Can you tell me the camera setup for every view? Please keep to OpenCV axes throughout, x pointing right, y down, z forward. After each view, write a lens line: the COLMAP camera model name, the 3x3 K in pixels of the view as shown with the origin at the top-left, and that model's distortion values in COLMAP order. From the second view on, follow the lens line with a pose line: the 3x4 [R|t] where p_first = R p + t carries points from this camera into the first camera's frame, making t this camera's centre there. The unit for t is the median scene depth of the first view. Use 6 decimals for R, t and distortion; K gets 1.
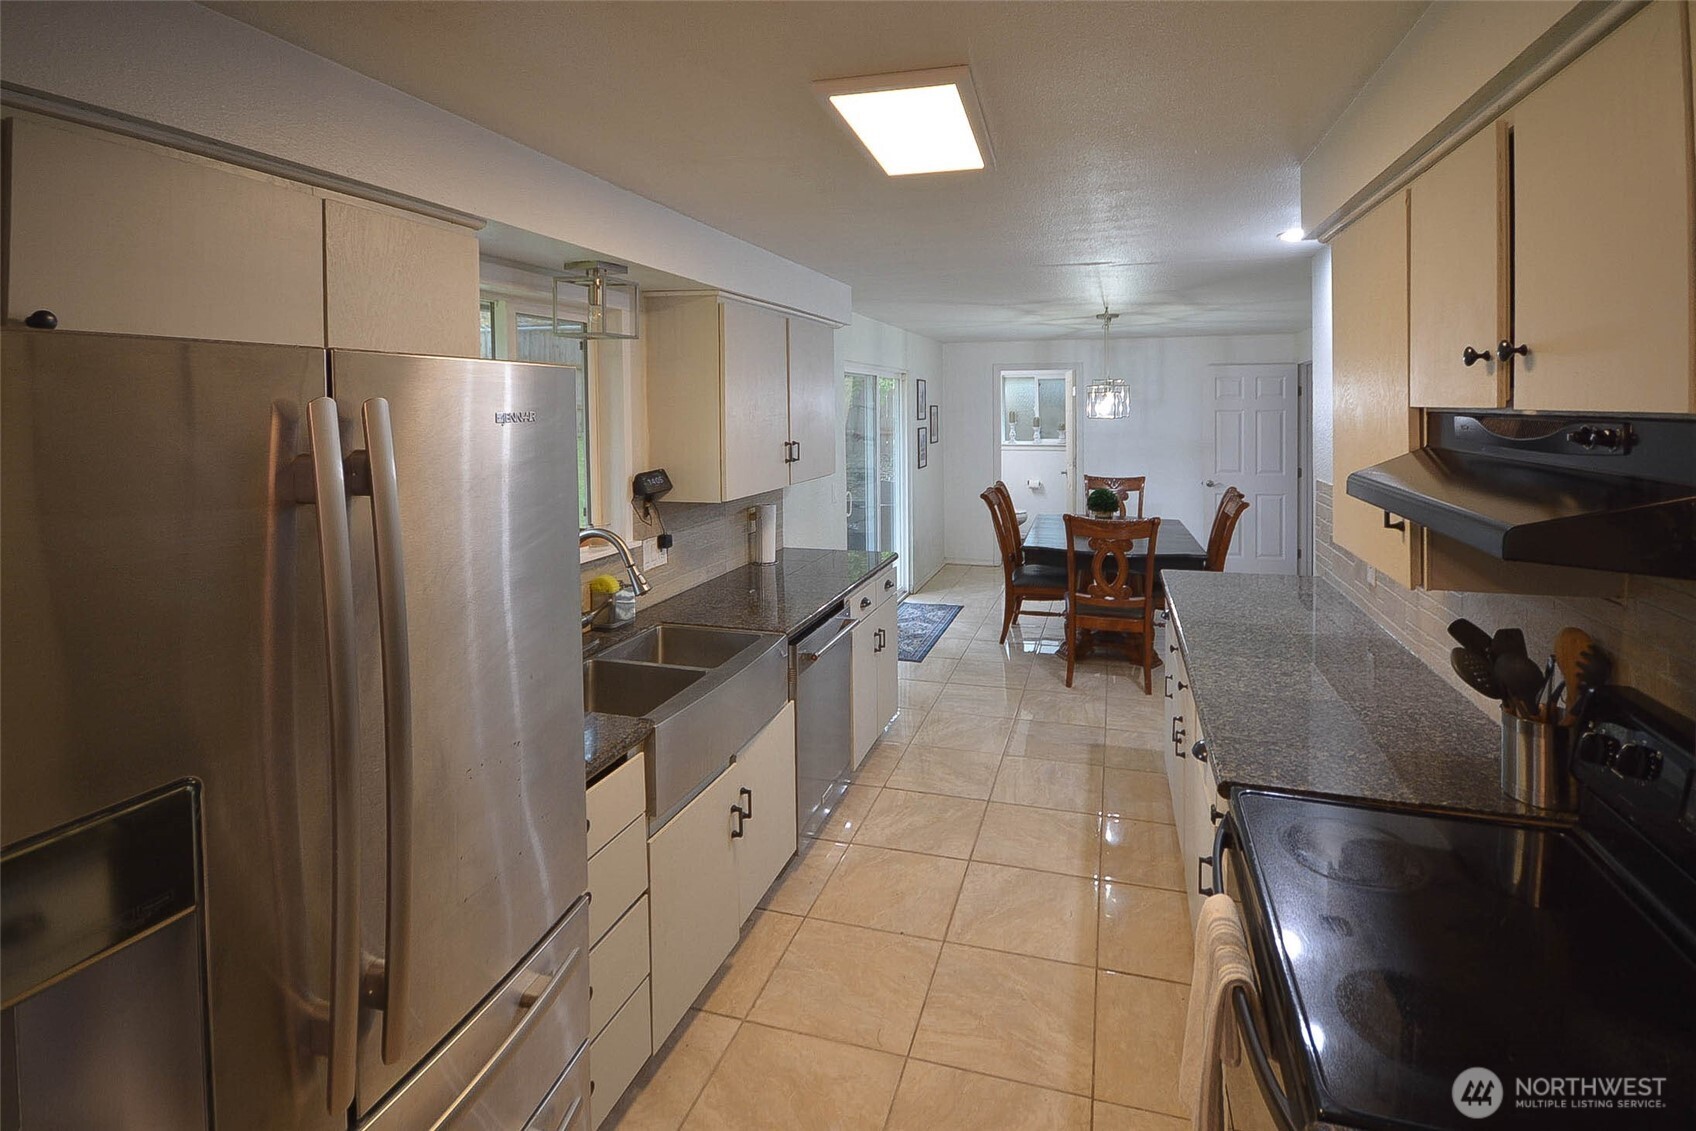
lens RADIAL K [[746.6, 0, 848.0], [0, 746.6, 565.5], [0, 0, 1]] dist [-0.003302, -0.000189]
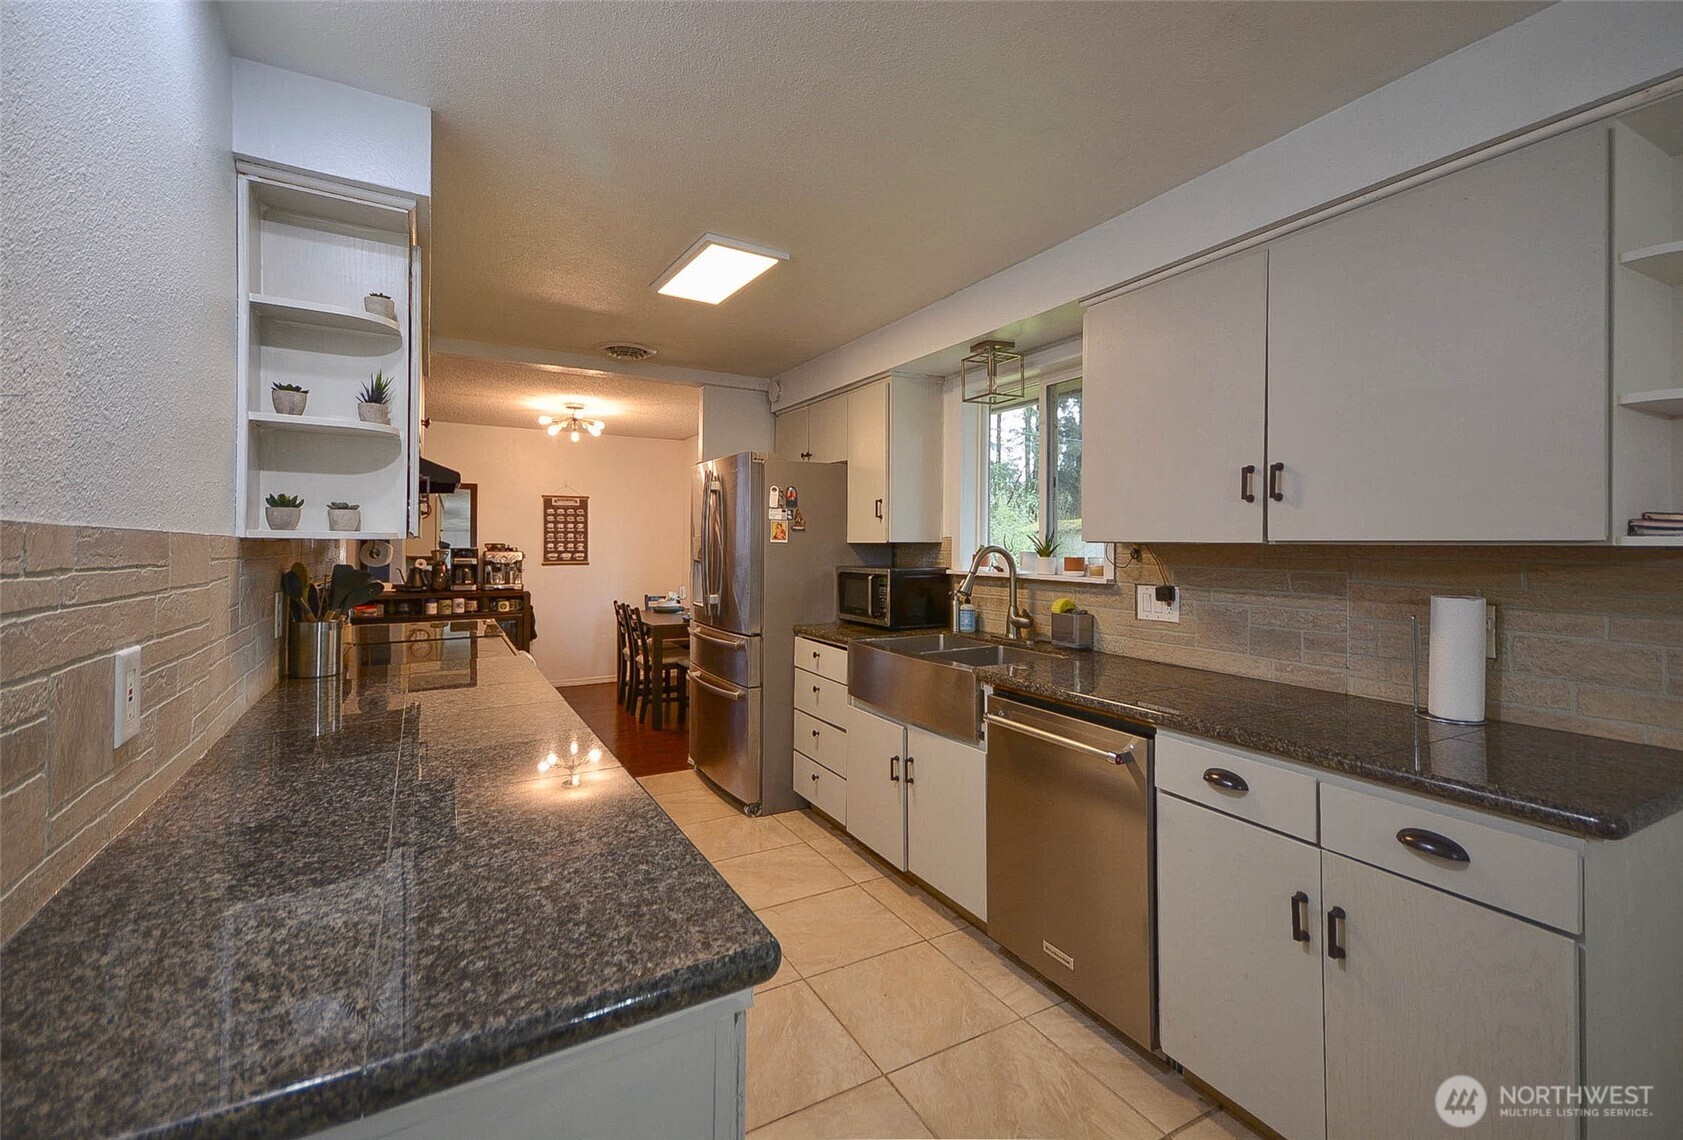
lens RADIAL K [[760.7, 0, 887.7], [0, 760.7, 534.5], [0, 0, 1]] dist [0.014710, -0.000015]
pose [[-0.631315, -0.011120, -0.775447, 0.716160], [-0.170443, 0.977439, 0.124746, -0.168993], [0.756565, 0.210924, -0.618967, 1.357255]]
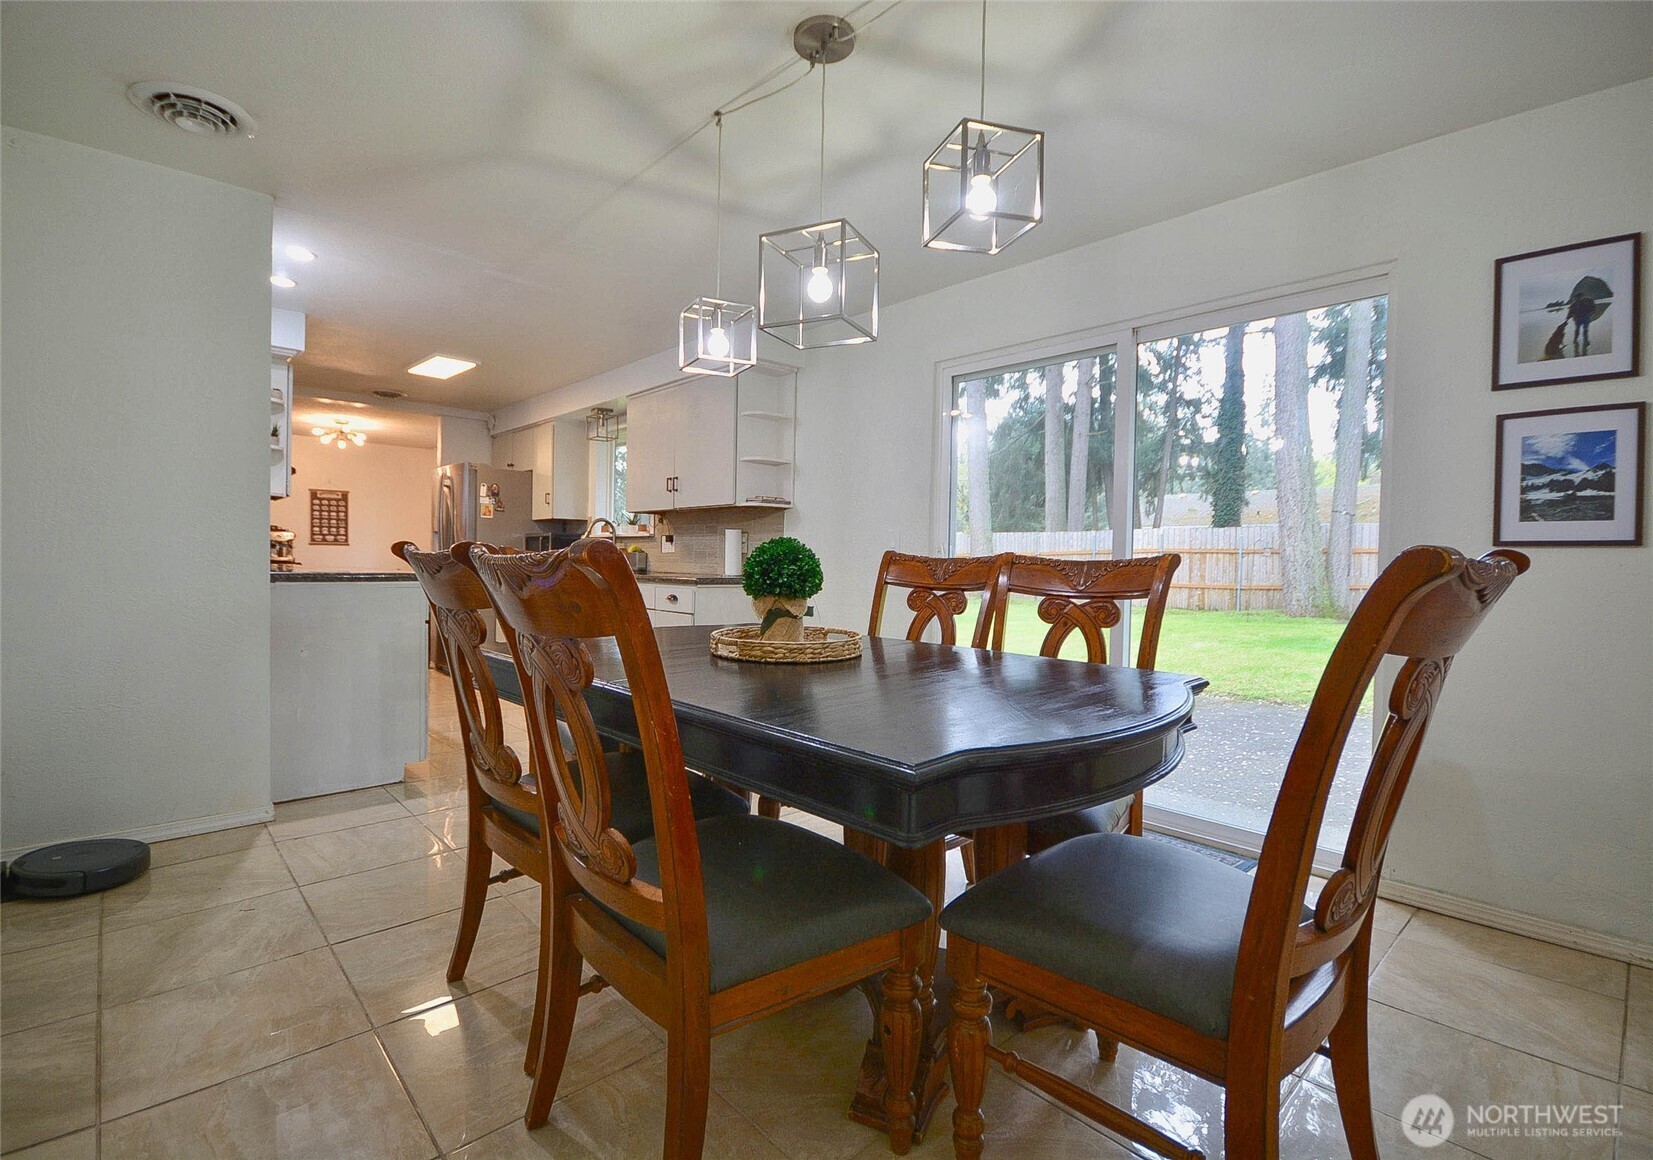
lens RADIAL K [[780.6, 0, 826.5], [0, 780.6, 580.0], [0, 0, 1]] dist [-0.002477, -0.000260]
pose [[-0.467294, 0.009396, -0.884052, 1.384851], [-0.209731, 0.970222, 0.121172, -0.267635], [0.858865, 0.242037, -0.451408, 2.363238]]
